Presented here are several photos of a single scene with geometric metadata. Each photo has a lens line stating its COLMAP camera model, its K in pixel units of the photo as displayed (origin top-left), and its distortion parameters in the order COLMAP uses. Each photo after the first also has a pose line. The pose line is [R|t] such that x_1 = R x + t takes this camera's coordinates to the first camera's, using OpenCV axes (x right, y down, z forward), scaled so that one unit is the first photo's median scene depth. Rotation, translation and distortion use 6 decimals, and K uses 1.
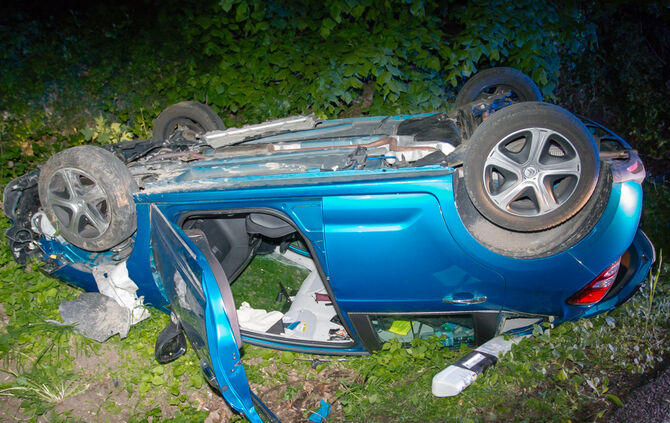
lens RADIAL K [[627.6, 0, 335.0], [0, 627.6, 211.5], [0, 0, 1]] dist [-0.024569, 0.007442]
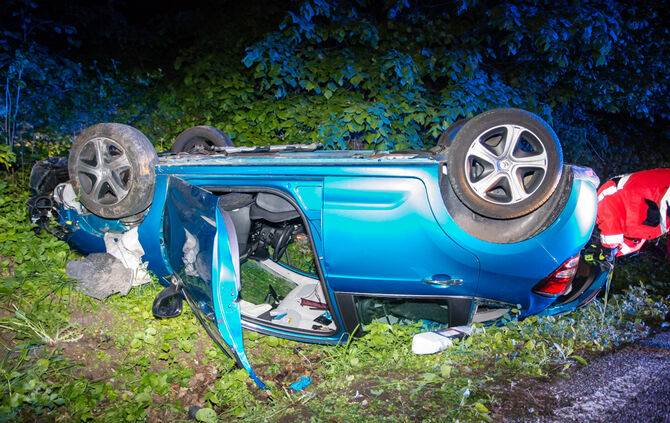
lens RADIAL K [[565.0, 0, 339.3], [0, 565.0, 212.9], [0, 0, 1]] dist [-0.011910, -0.004803]
pose [[0.994005, 0.098498, 0.047464, -0.032813], [-0.084700, 0.968199, -0.235405, 0.259710], [-0.069142, 0.229974, 0.970738, 0.012096]]
